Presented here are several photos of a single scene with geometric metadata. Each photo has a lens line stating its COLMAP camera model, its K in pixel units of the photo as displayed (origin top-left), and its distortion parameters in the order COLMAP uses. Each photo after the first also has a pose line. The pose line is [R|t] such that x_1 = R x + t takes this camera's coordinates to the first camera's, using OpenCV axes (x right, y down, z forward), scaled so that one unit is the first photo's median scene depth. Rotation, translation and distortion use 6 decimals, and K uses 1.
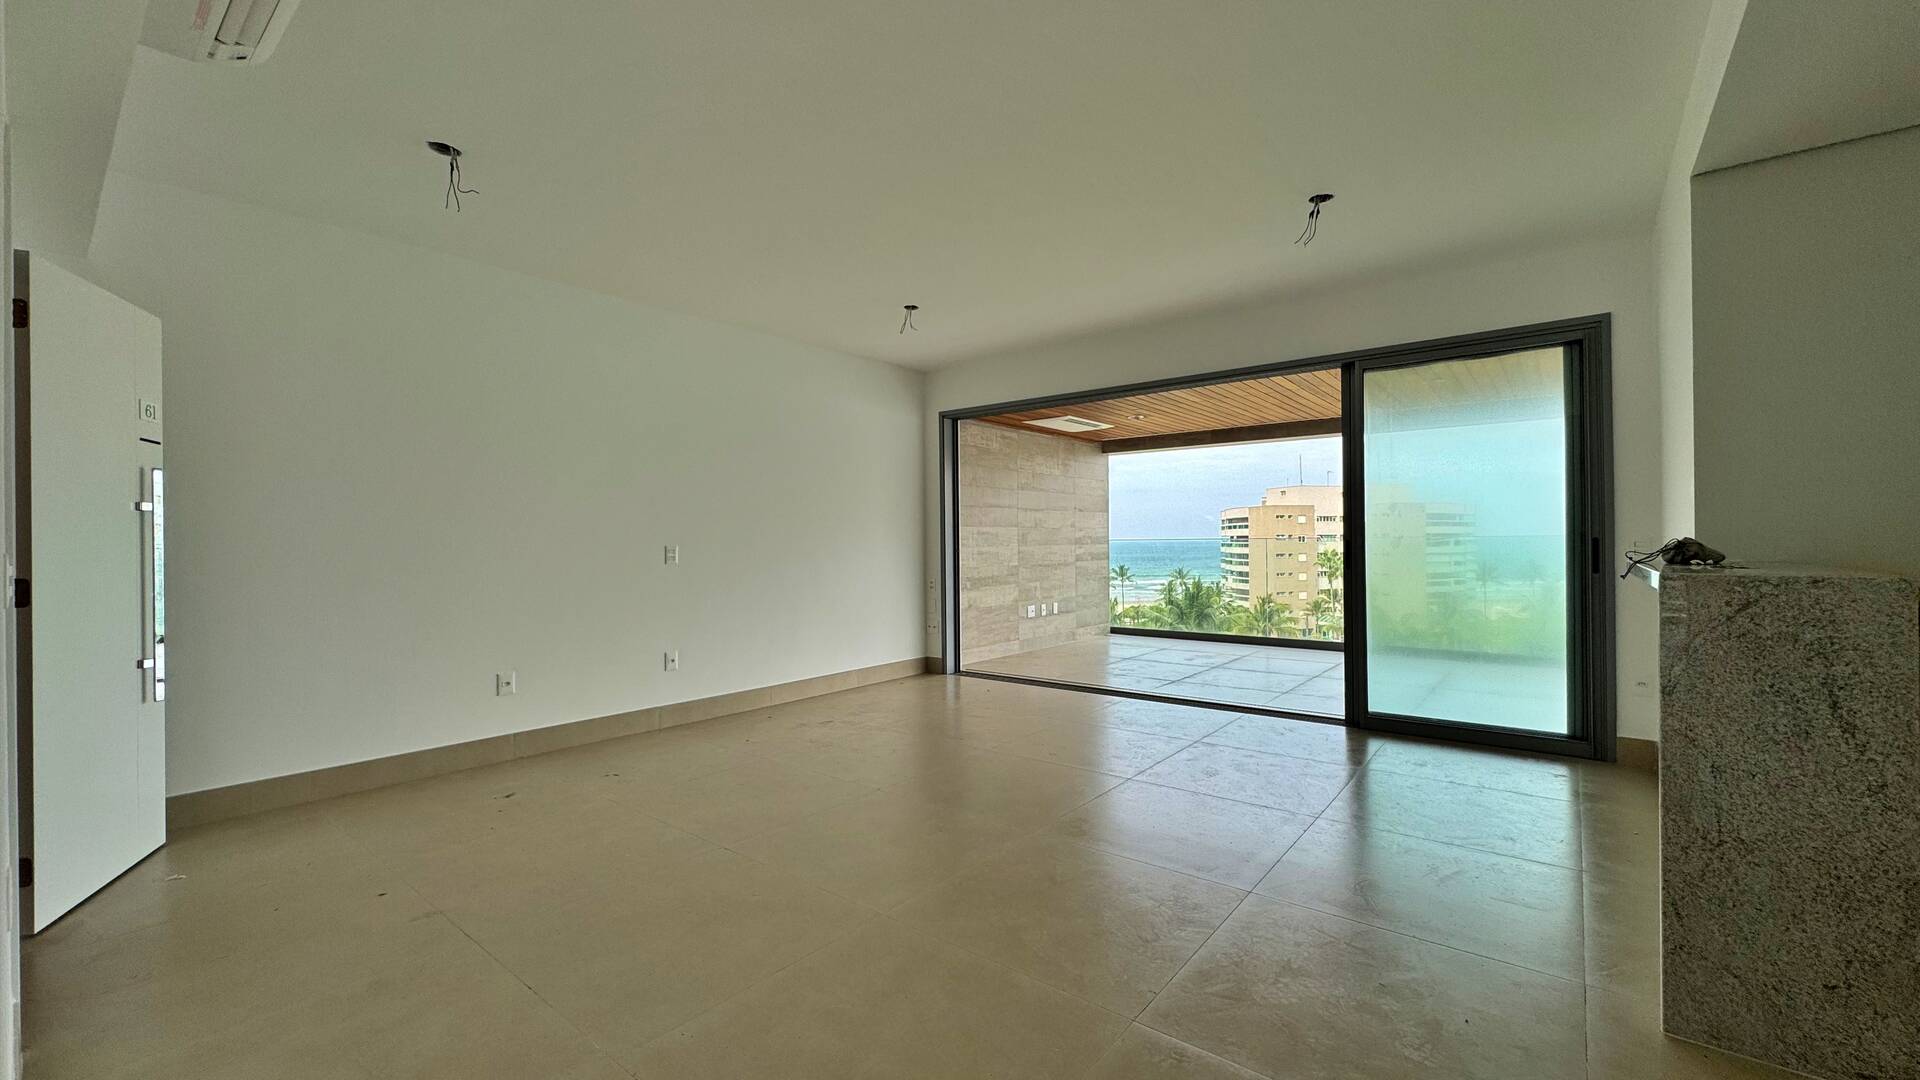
lens RADIAL K [[764.1, 0, 958.4], [0, 764.1, 542.9], [0, 0, 1]] dist [-0.002078, 0.000622]
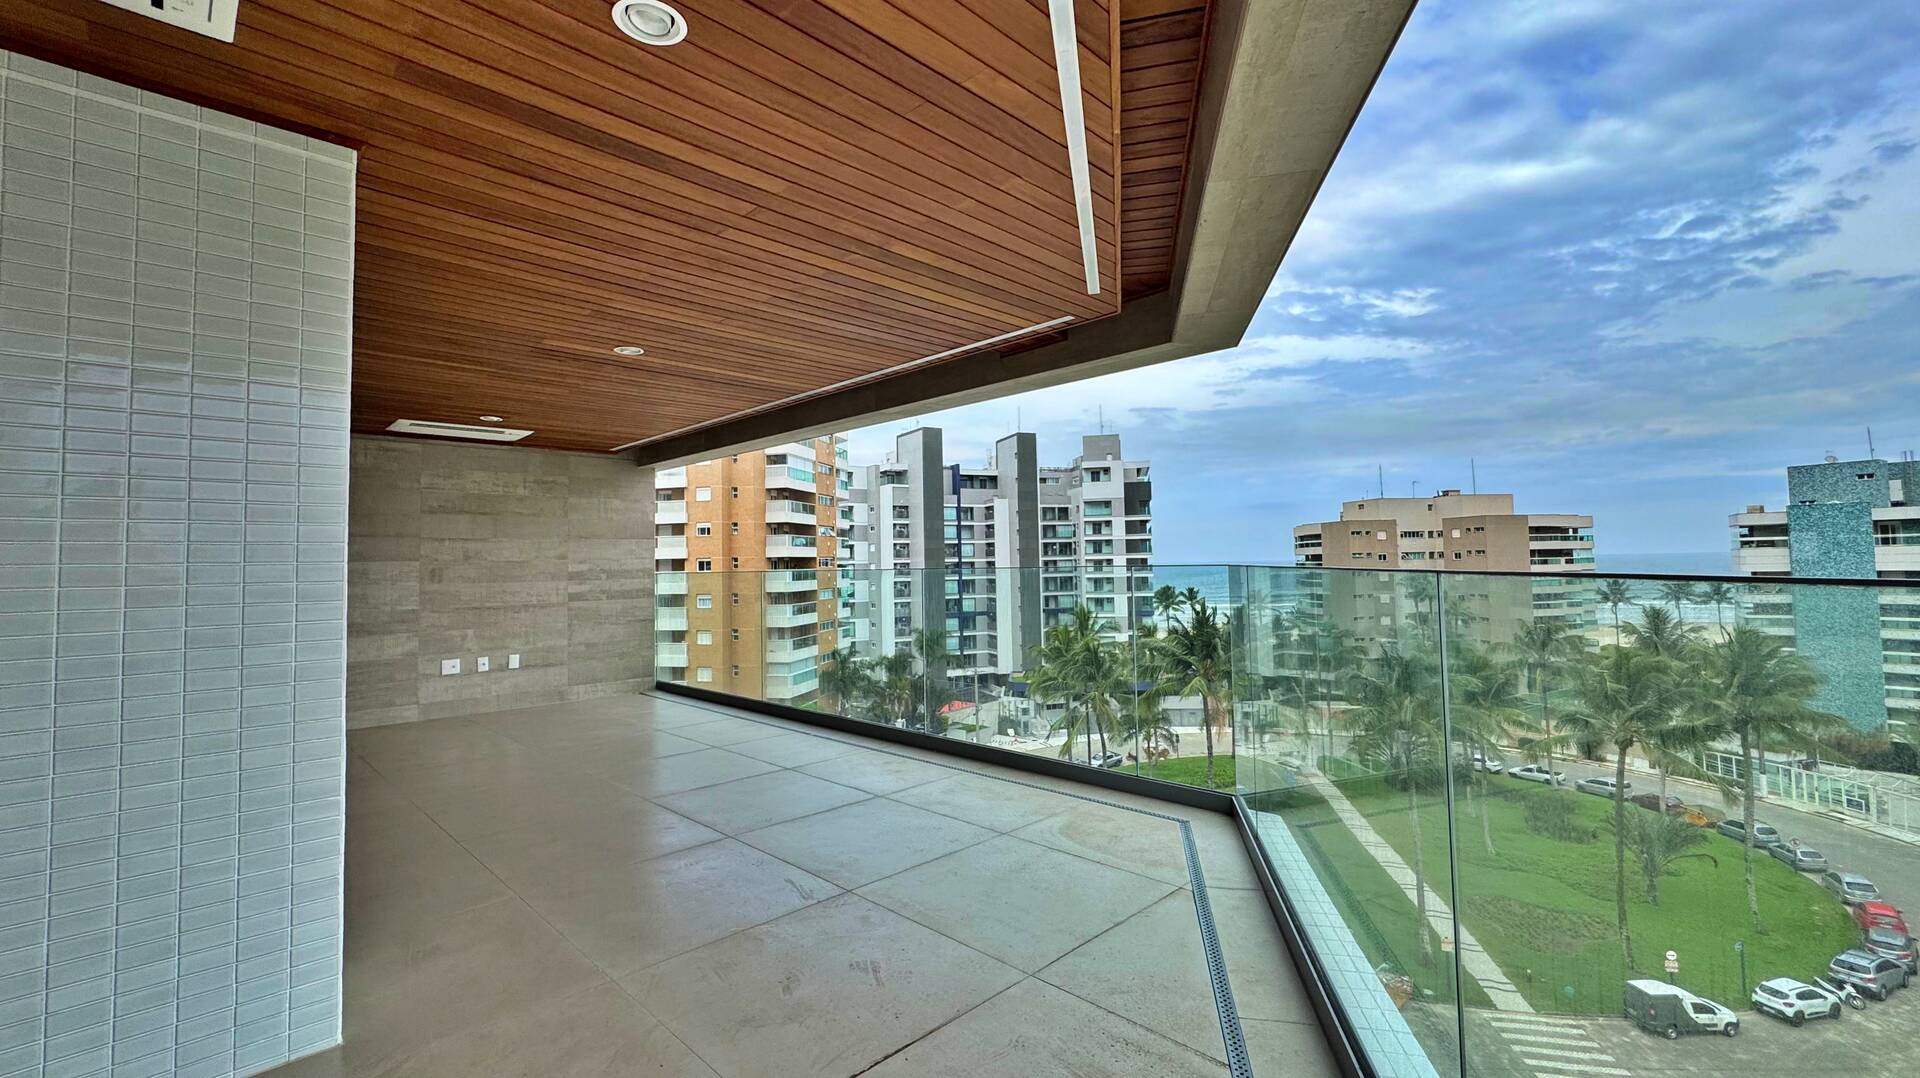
lens RADIAL K [[789.6, 0, 956.1], [0, 789.6, 531.9], [0, 0, 1]] dist [-0.000868, 0.000137]
pose [[0.993730, -0.016744, -0.110543, 1.442996], [0.011973, 0.998974, -0.043682, -0.017104], [0.111161, 0.042085, 0.992911, 0.486389]]
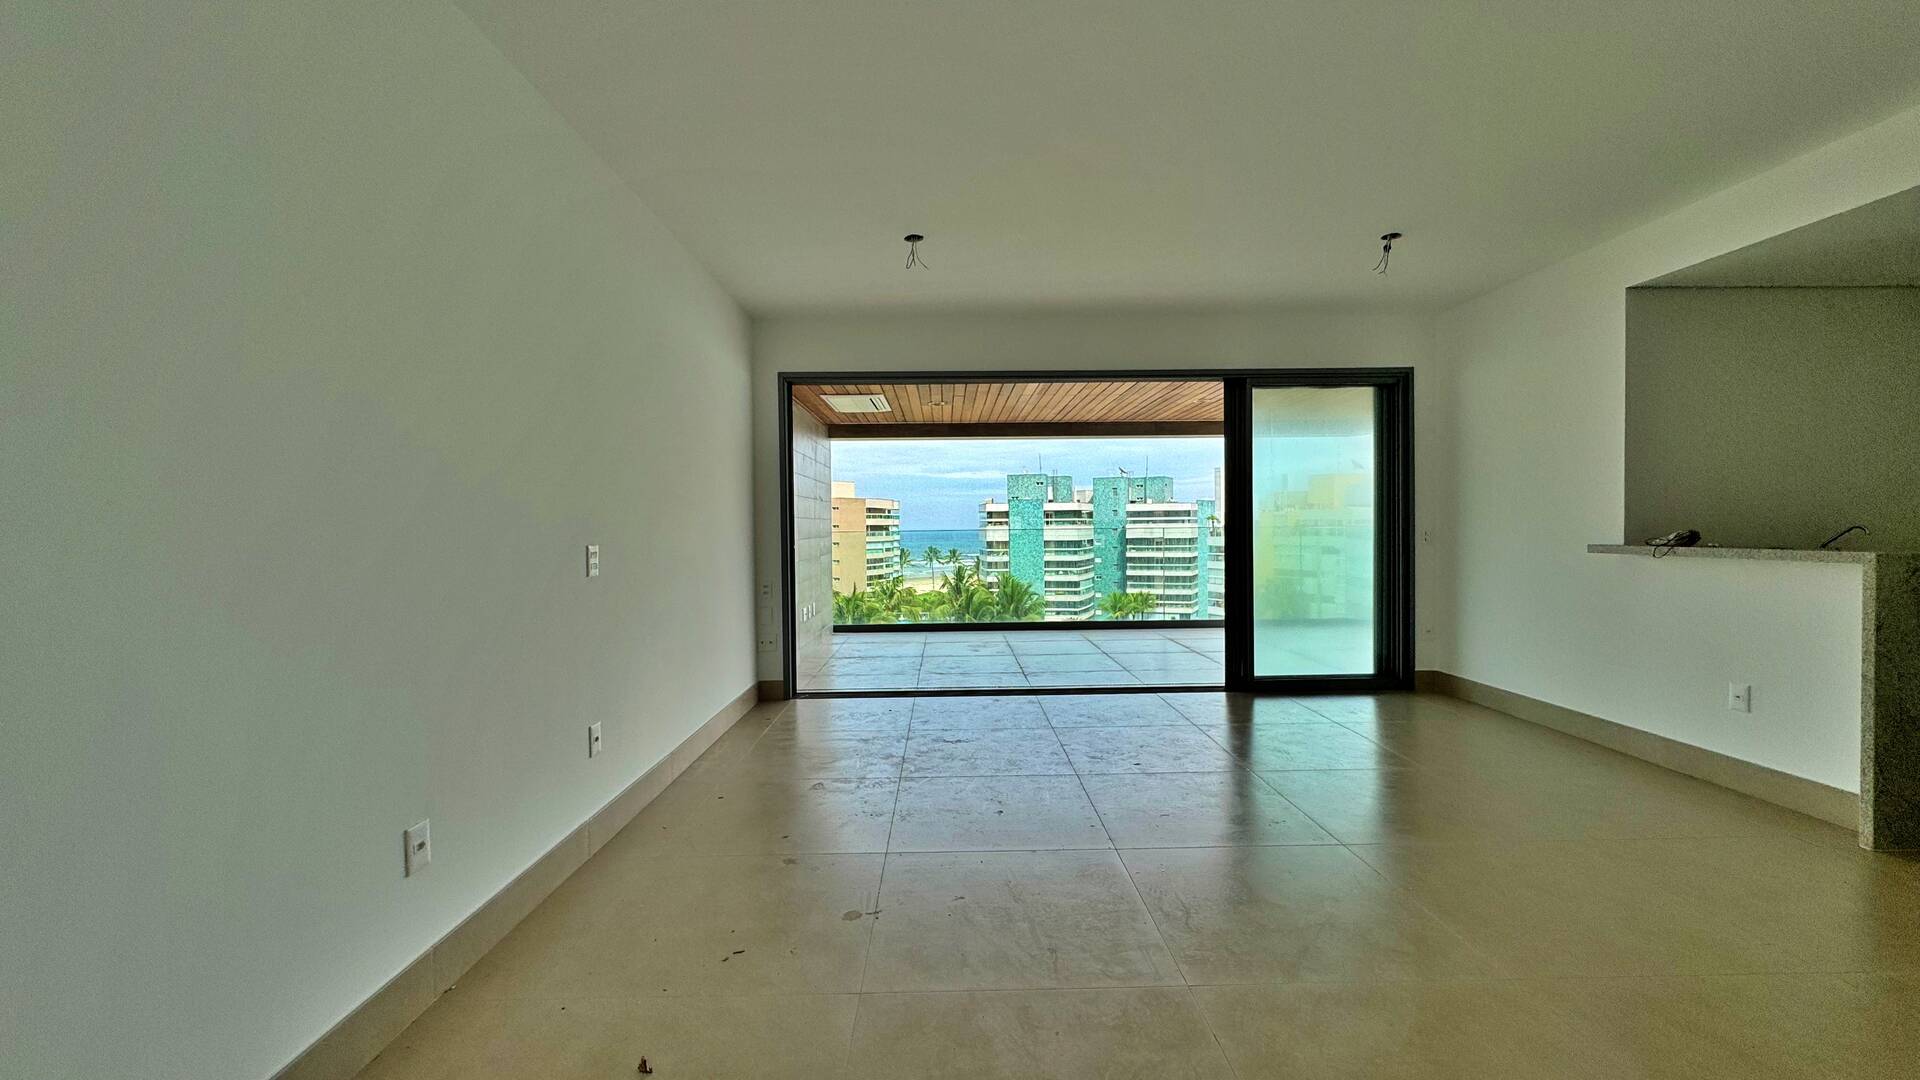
lens RADIAL K [[764.1, 0, 958.4], [0, 764.1, 542.9], [0, 0, 1]] dist [-0.002078, 0.000622]
pose [[0.767826, -0.014026, 0.640505, -0.664397], [0.006467, 0.999879, 0.014144, -0.006210], [-0.640626, -0.006718, 0.767824, 0.451663]]
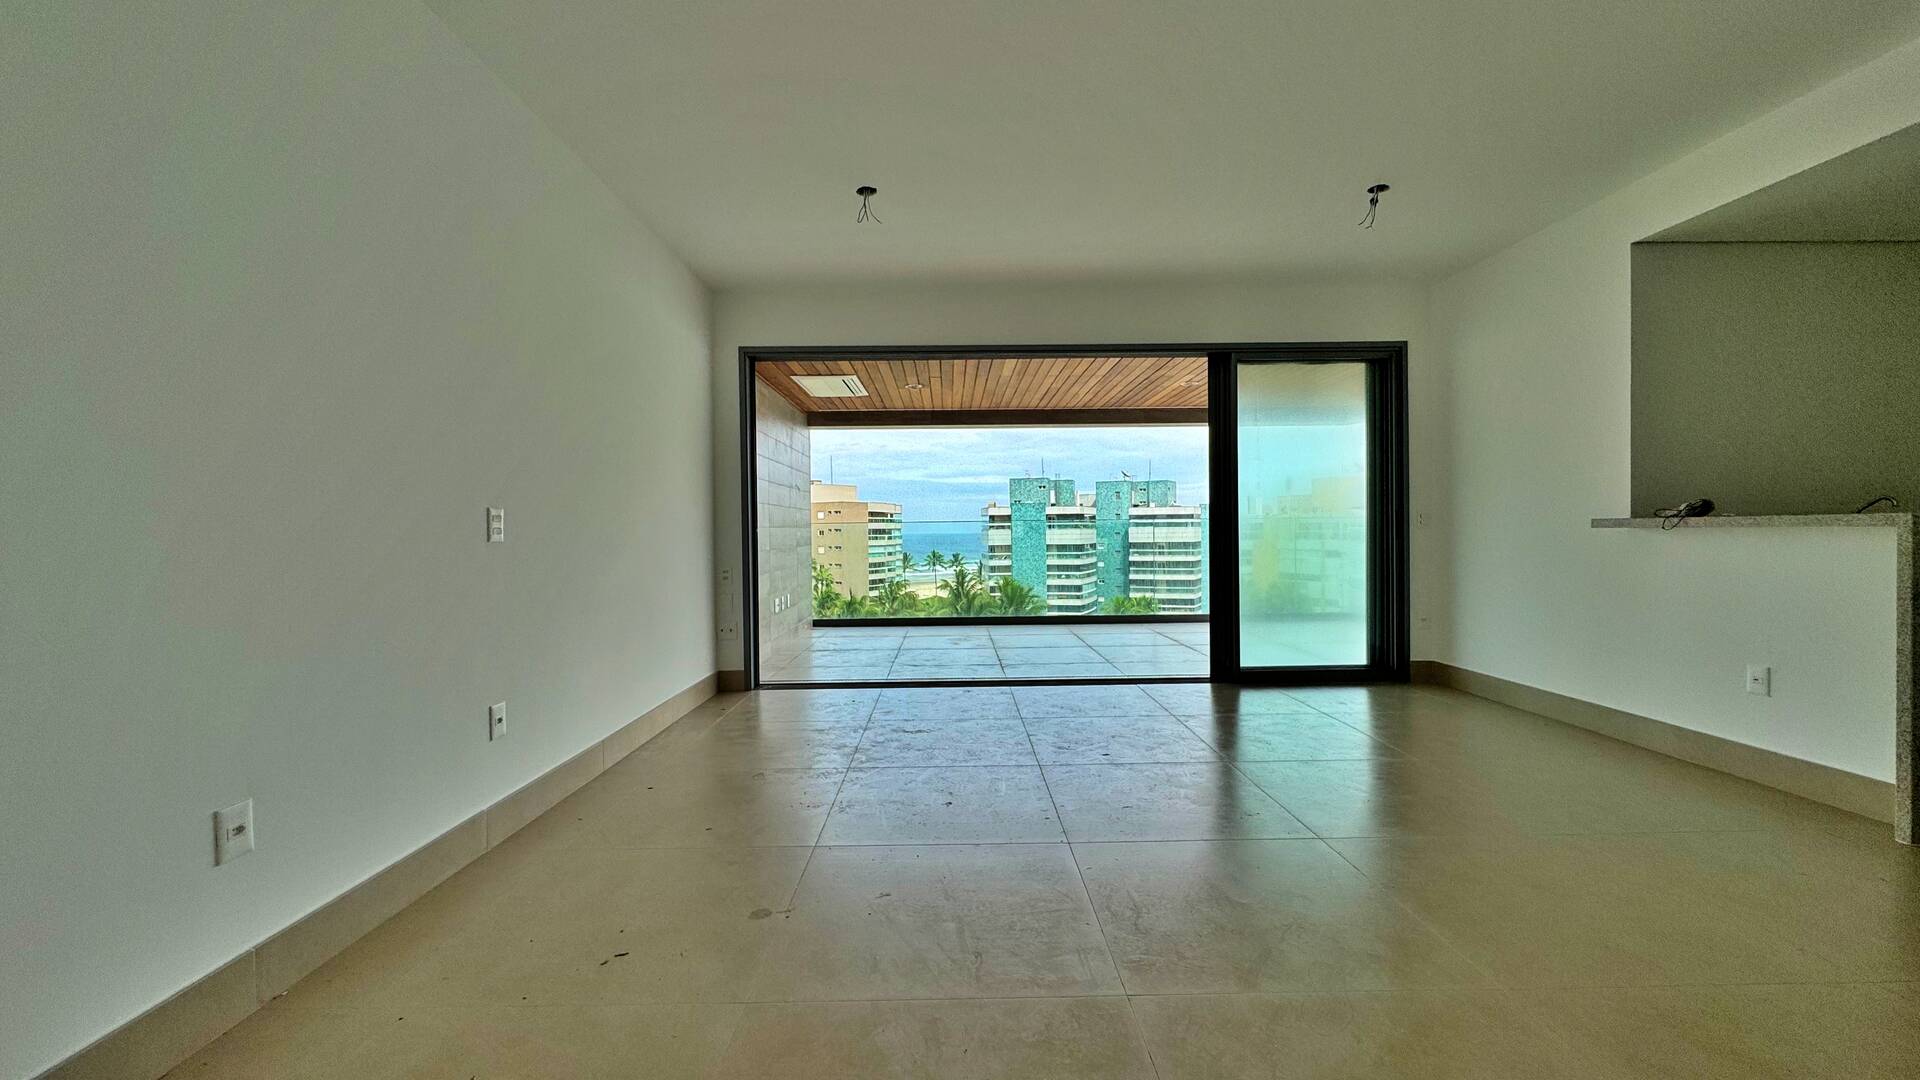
lens RADIAL K [[764.1, 0, 958.4], [0, 764.1, 542.9], [0, 0, 1]] dist [-0.002078, 0.000622]
pose [[0.770821, -0.009633, 0.636979, -0.578485], [0.006227, 0.999952, 0.007587, 0.032283], [-0.637022, -0.001881, 0.770844, 0.465554]]
